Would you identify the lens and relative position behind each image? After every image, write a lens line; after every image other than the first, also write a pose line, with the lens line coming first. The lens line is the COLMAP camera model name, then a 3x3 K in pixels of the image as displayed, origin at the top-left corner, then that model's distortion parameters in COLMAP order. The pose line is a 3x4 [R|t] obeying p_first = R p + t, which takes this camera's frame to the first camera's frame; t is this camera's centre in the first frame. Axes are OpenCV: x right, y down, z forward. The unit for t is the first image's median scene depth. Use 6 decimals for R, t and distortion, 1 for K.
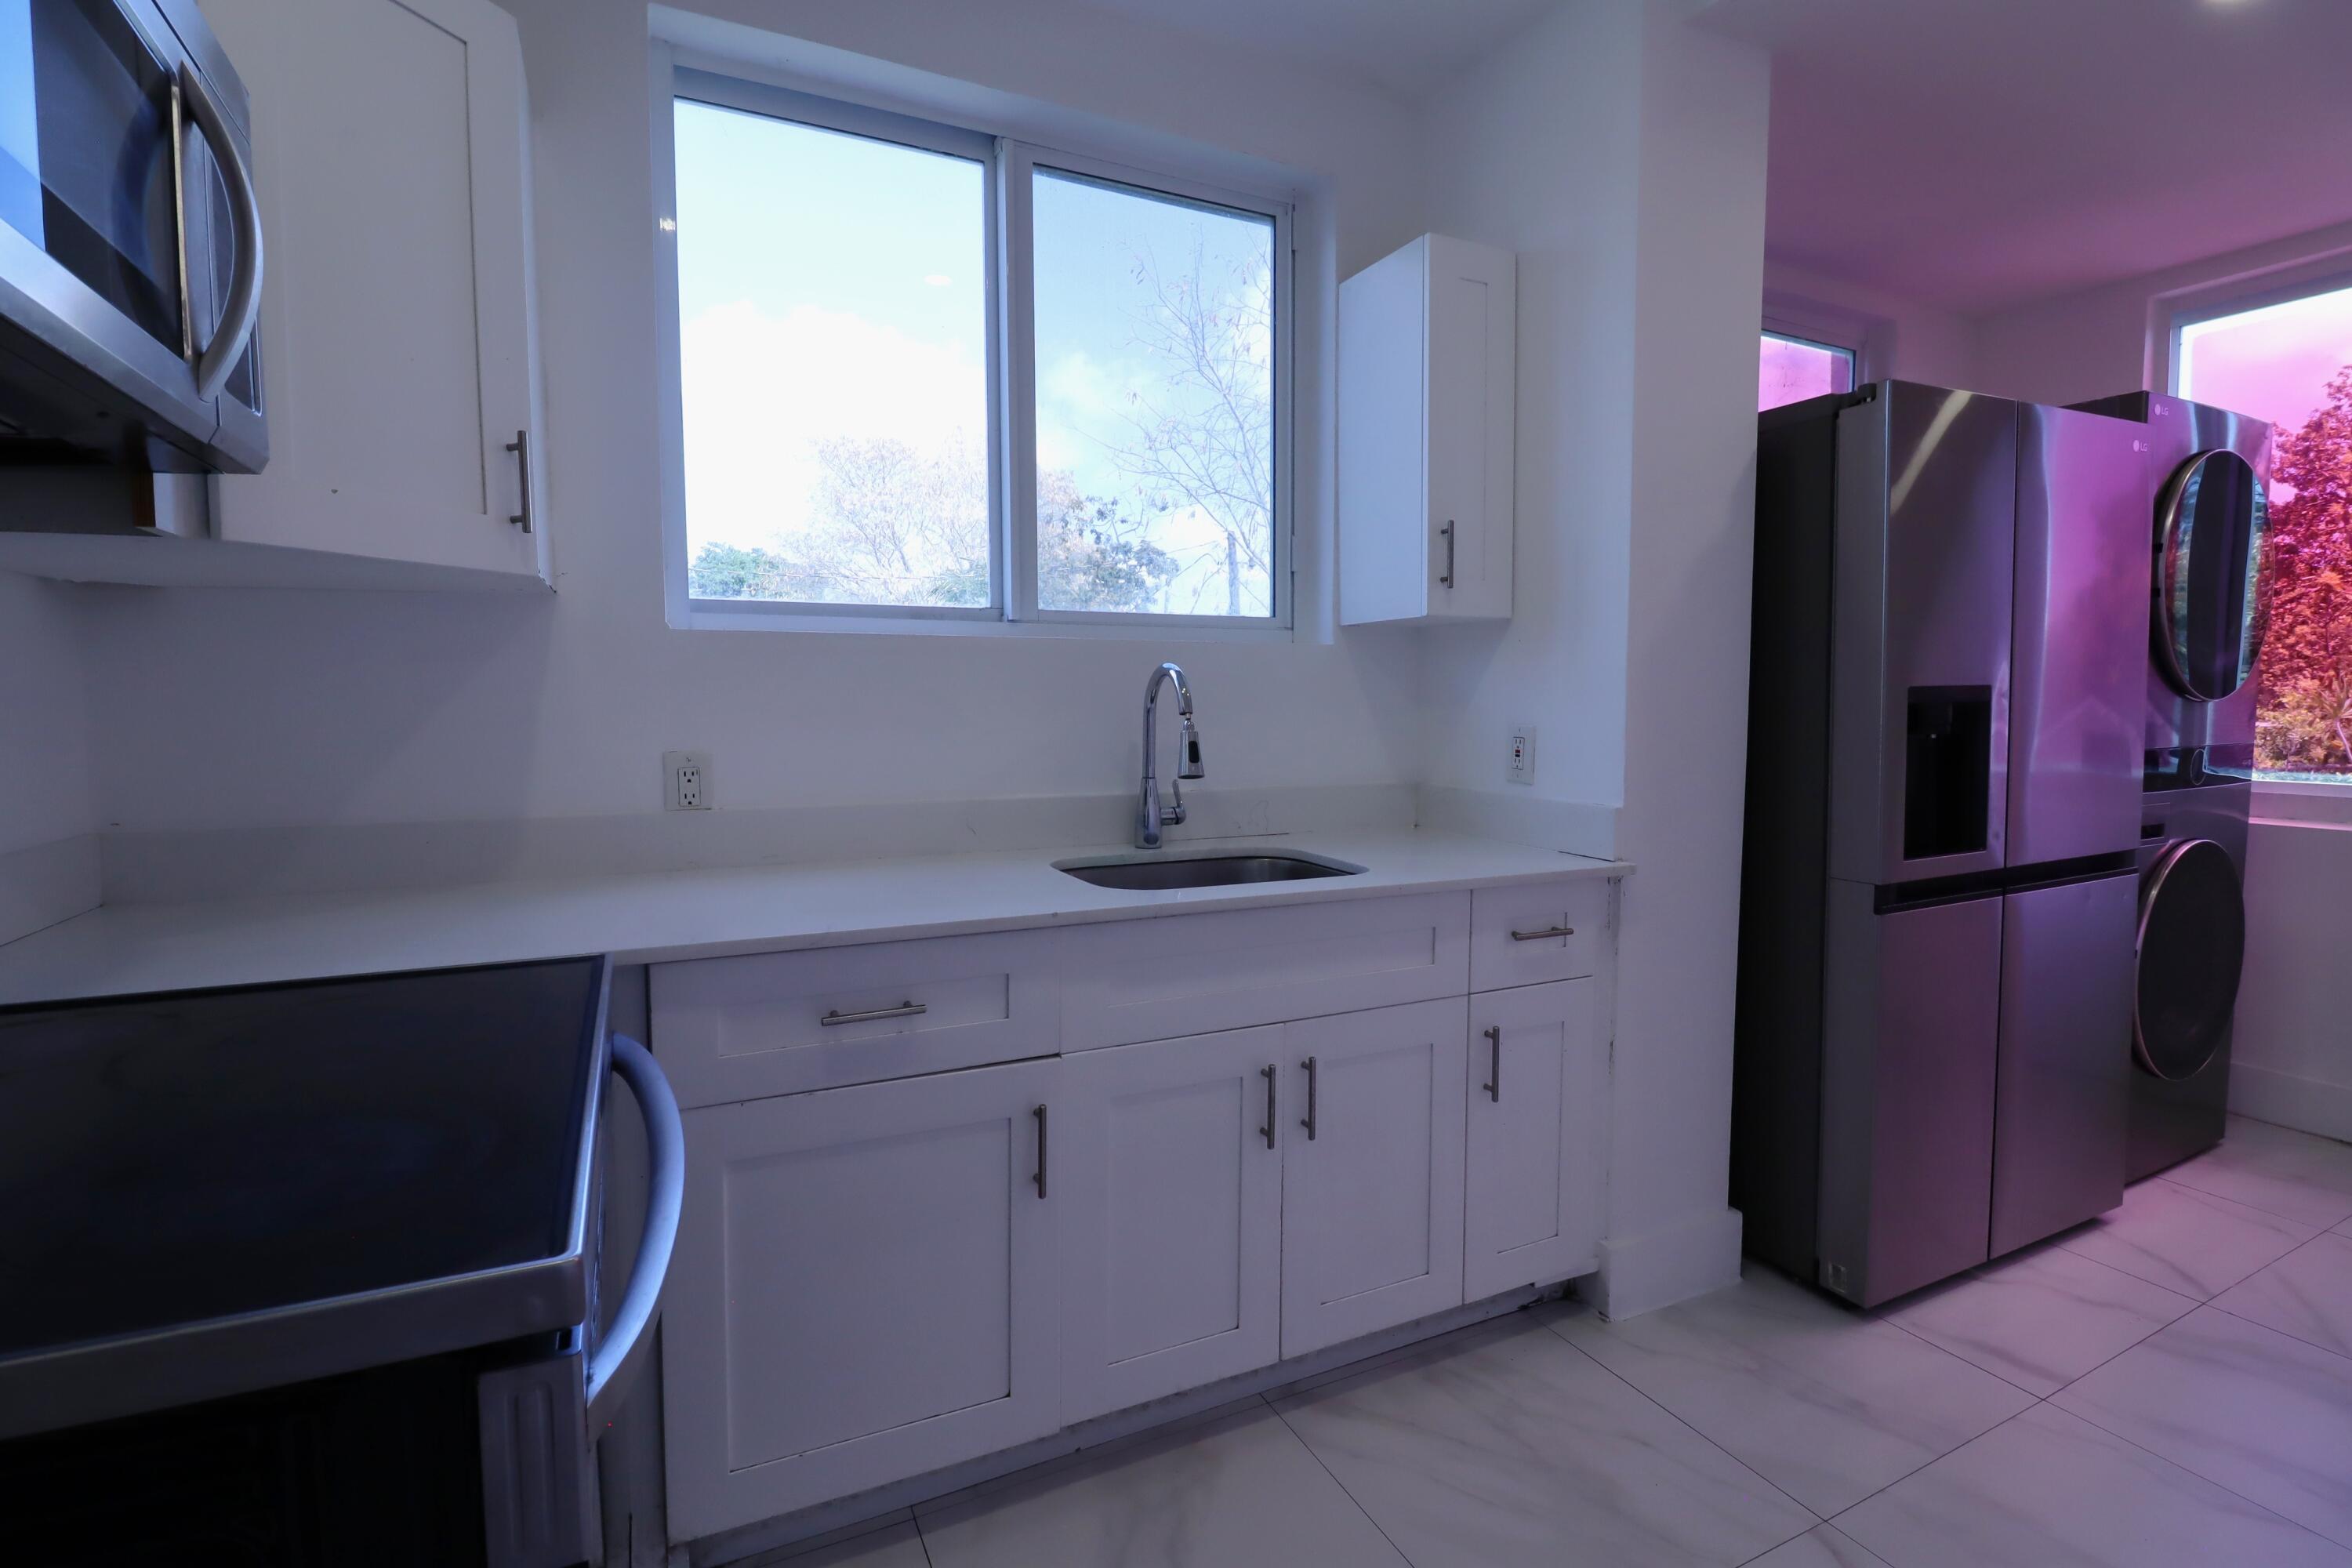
lens RADIAL K [[1104.2, 0, 1184.3], [0, 1104.2, 769.6], [0, 0, 1]] dist [-0.002658, -0.000430]
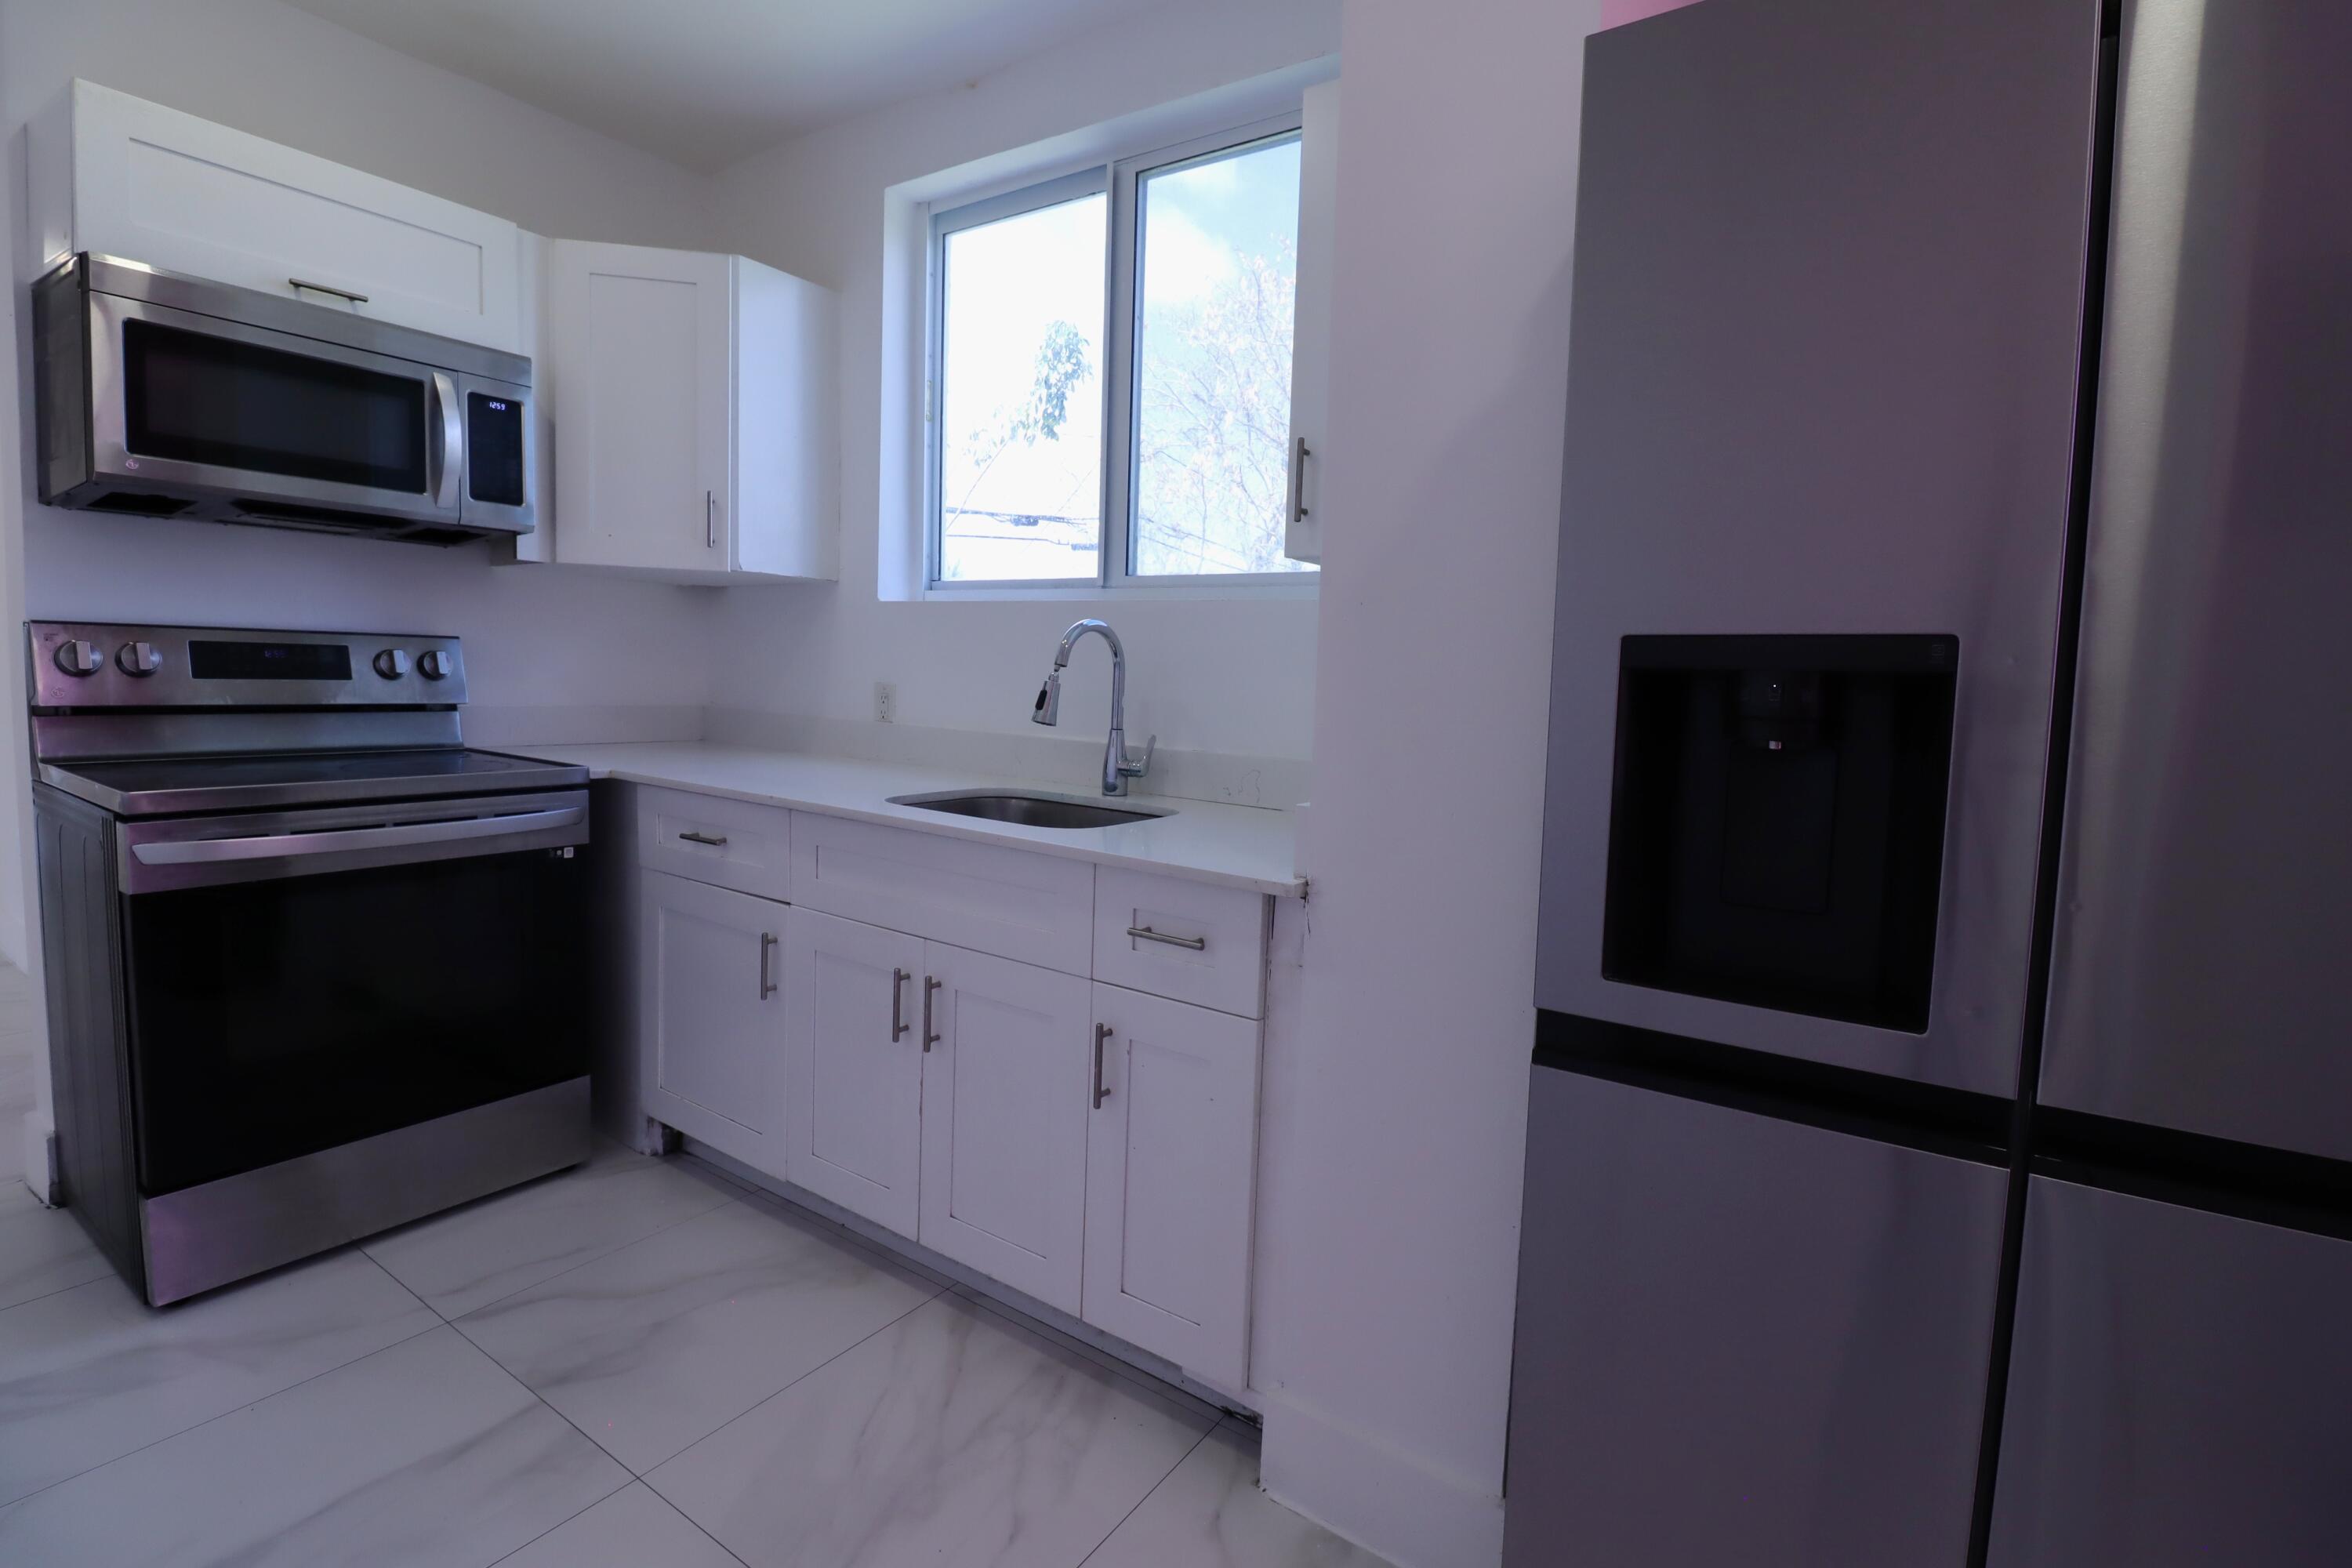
lens RADIAL K [[1104.2, 0, 1187.2], [0, 1104.2, 771.9], [0, 0, 1]] dist [-0.002658, -0.000430]
pose [[0.487820, 0.100107, -0.867185, 1.051800], [-0.096478, 0.993500, 0.060417, -0.026052], [0.867597, 0.054192, 0.494307, 0.612569]]
